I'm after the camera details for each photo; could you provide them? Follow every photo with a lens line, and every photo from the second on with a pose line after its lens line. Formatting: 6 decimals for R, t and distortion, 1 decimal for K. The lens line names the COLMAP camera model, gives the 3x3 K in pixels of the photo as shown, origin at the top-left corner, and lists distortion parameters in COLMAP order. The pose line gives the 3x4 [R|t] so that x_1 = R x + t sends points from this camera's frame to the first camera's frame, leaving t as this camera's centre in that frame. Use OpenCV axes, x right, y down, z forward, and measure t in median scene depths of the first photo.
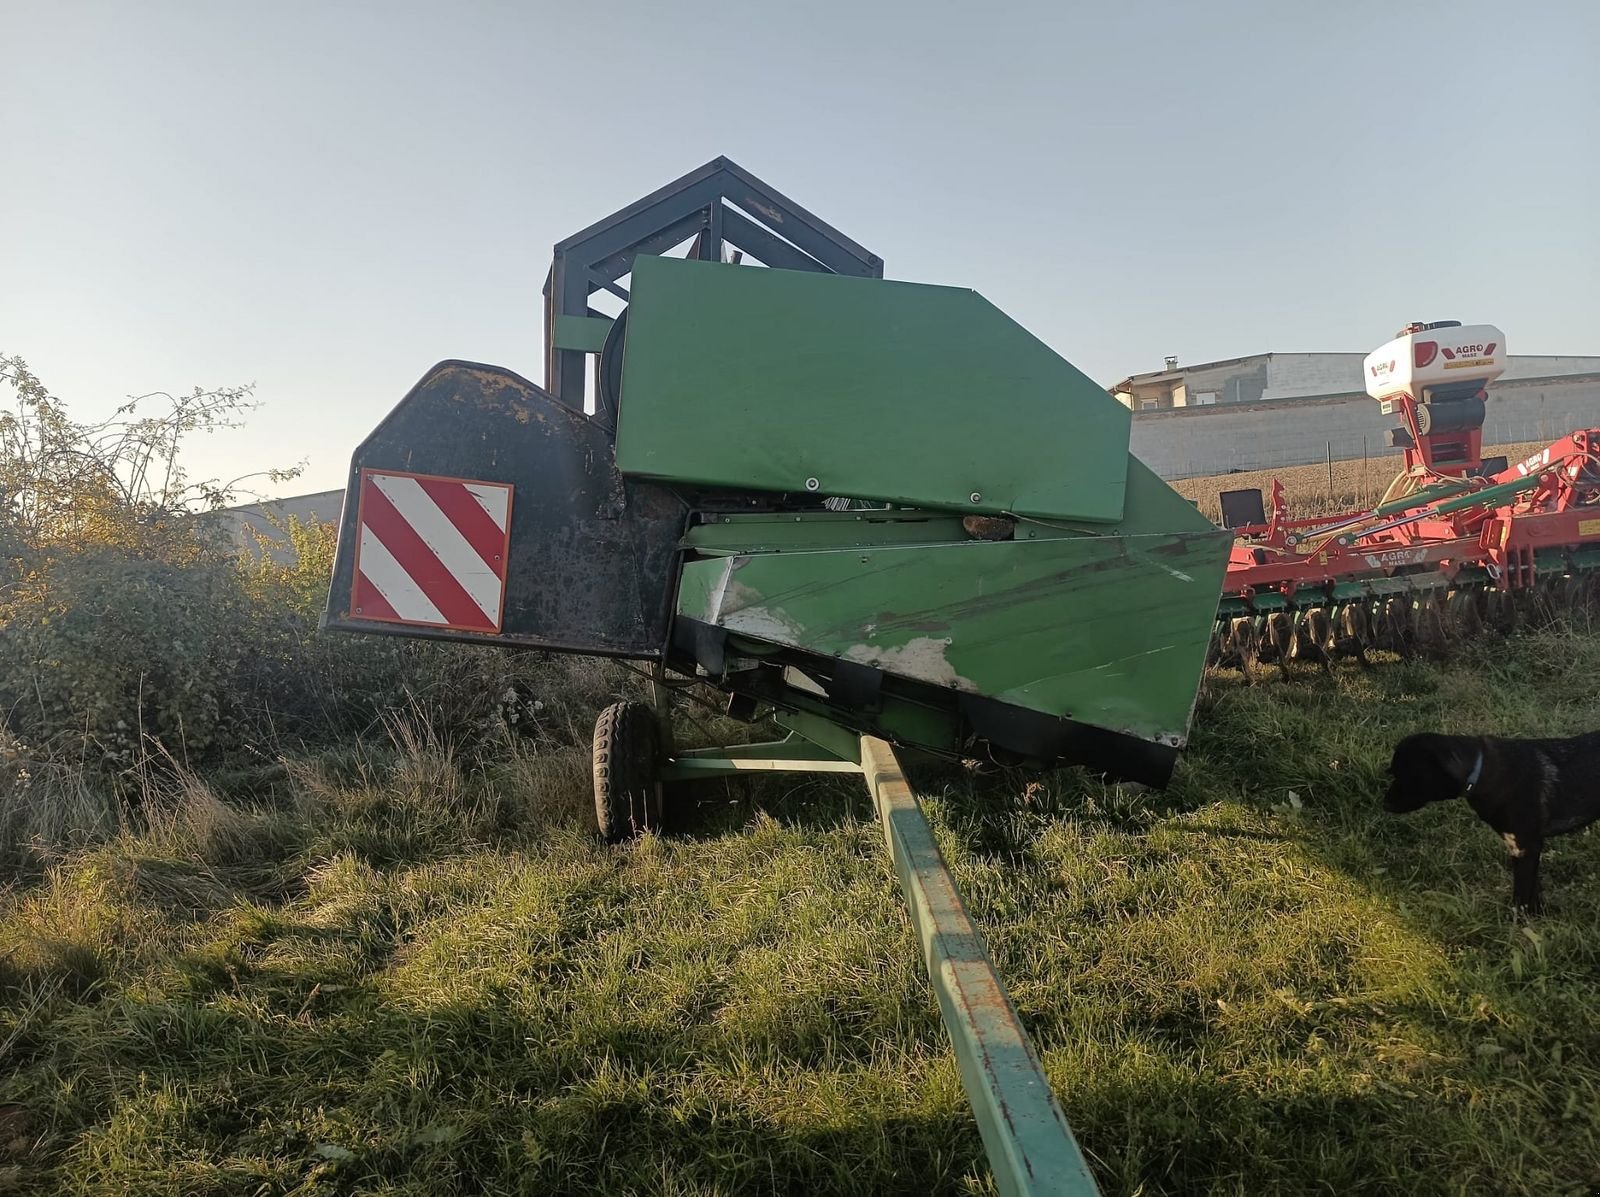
lens RADIAL K [[1329.3, 0, 799.8], [0, 1329.3, 624.1], [0, 0, 1]] dist [0.046138, -0.022520]
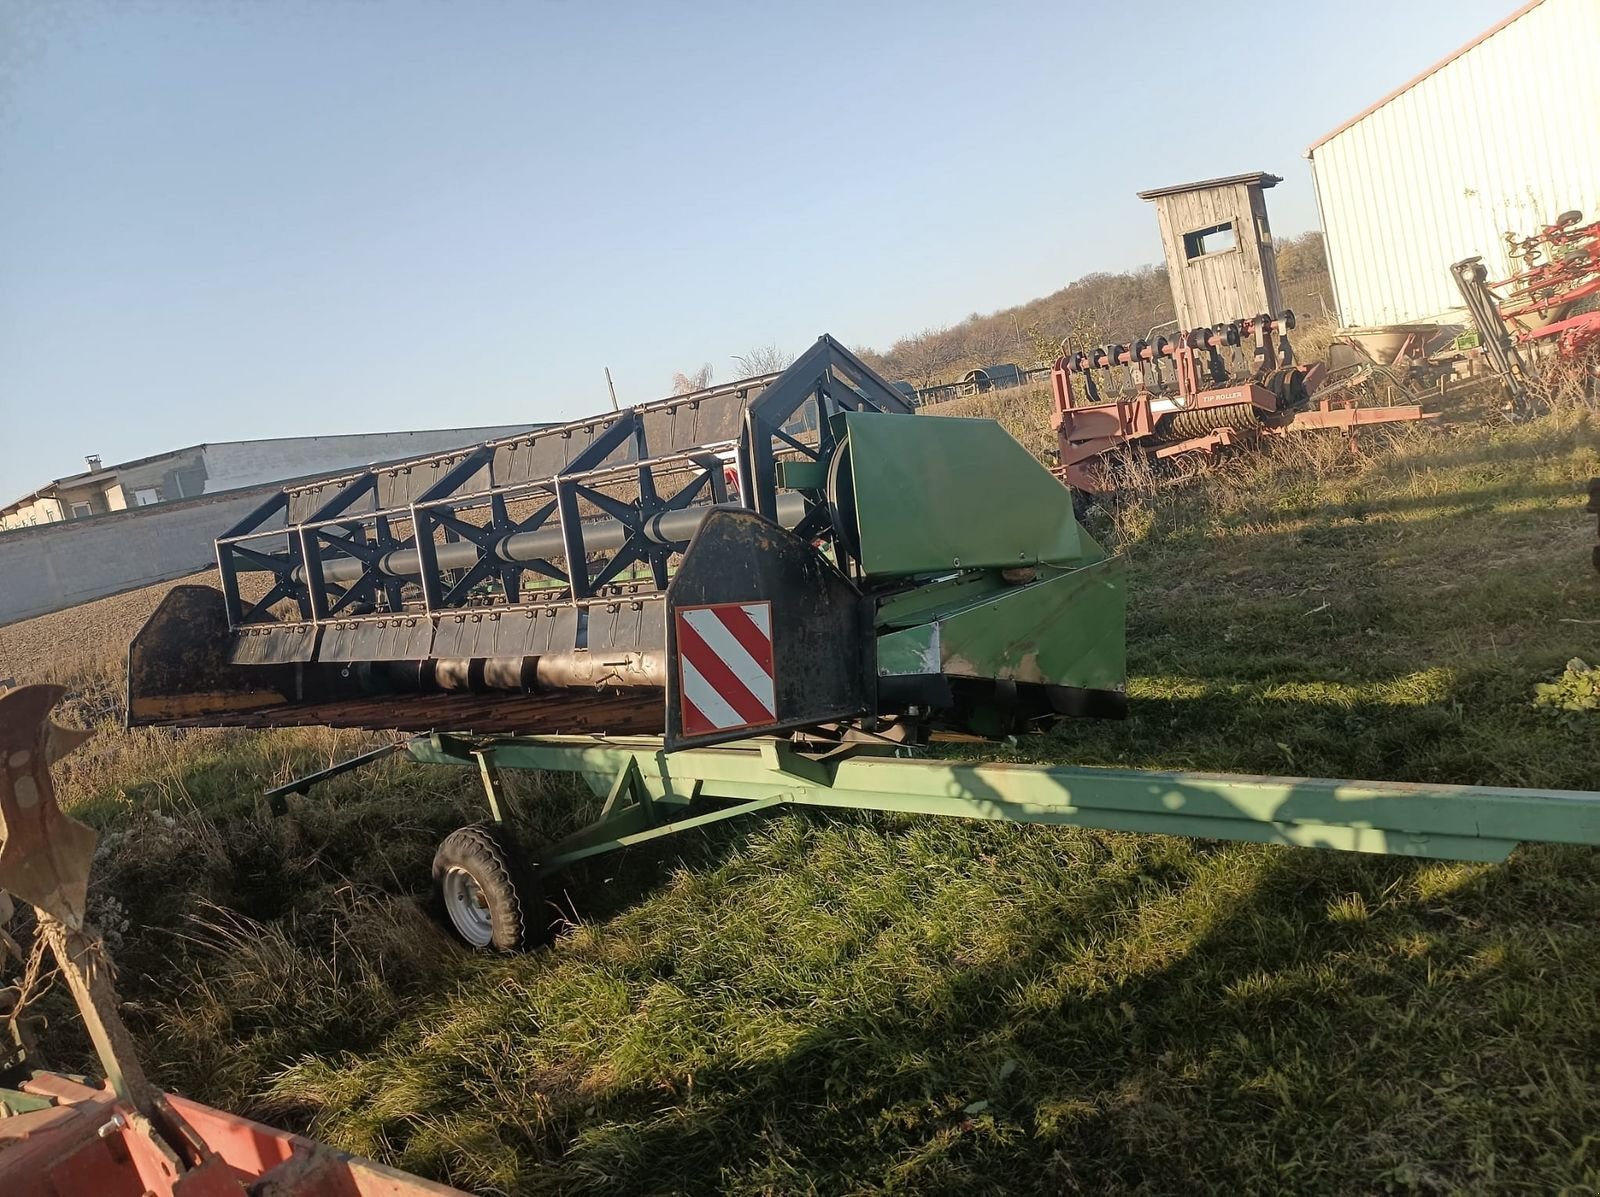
lens RADIAL K [[1329.3, 0, 799.8], [0, 1329.3, 624.1], [0, 0, 1]] dist [0.046138, -0.022520]
pose [[0.705071, -0.173903, 0.687483, -1.034782], [0.215364, 0.976186, 0.026060, -0.108183], [-0.675643, 0.129685, 0.725733, 0.090262]]
